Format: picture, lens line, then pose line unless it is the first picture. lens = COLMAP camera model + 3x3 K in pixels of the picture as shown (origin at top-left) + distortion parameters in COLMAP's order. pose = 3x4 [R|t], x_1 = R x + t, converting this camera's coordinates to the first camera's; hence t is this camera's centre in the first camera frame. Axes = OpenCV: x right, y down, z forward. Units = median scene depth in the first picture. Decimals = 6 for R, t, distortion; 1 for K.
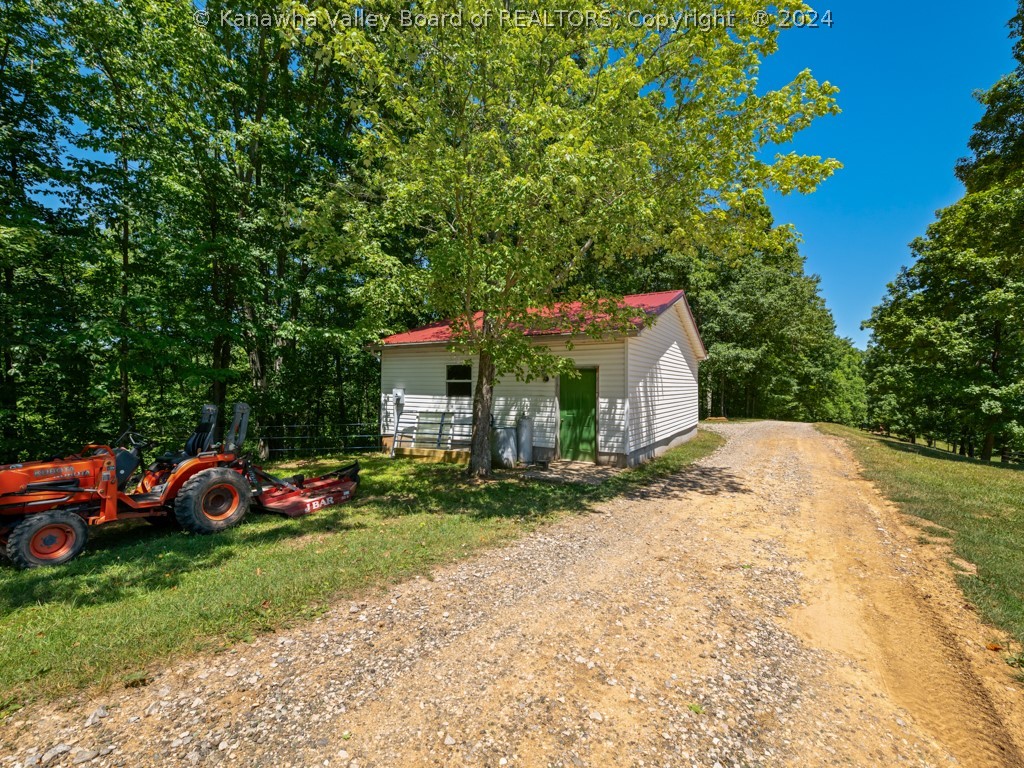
lens RADIAL K [[412.2, 0, 512.0], [0, 412.2, 384.0], [0, 0, 1]] dist [0.000090, 0.000029]
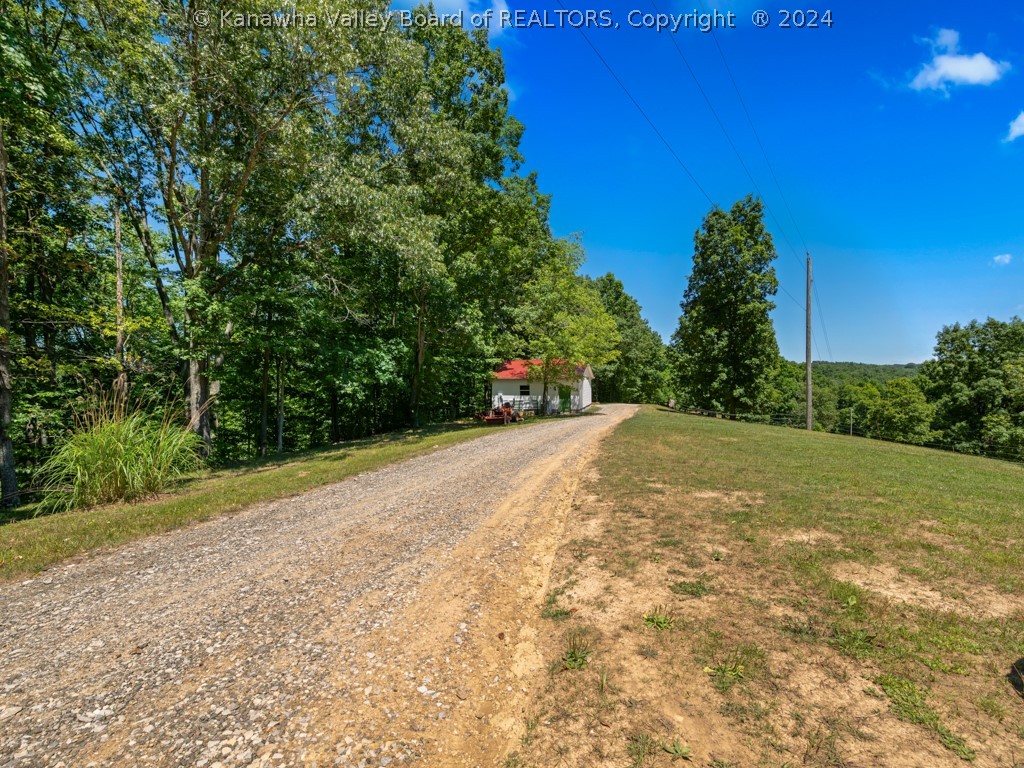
lens RADIAL K [[411.1, 0, 512.0], [0, 411.1, 384.0], [0, 0, 1]] dist [0.000007, -0.000002]
pose [[0.962810, -0.010202, 0.269988, -0.859457], [0.004531, 0.999756, 0.021617, -0.101182], [-0.270143, -0.019589, 0.962621, -1.608524]]
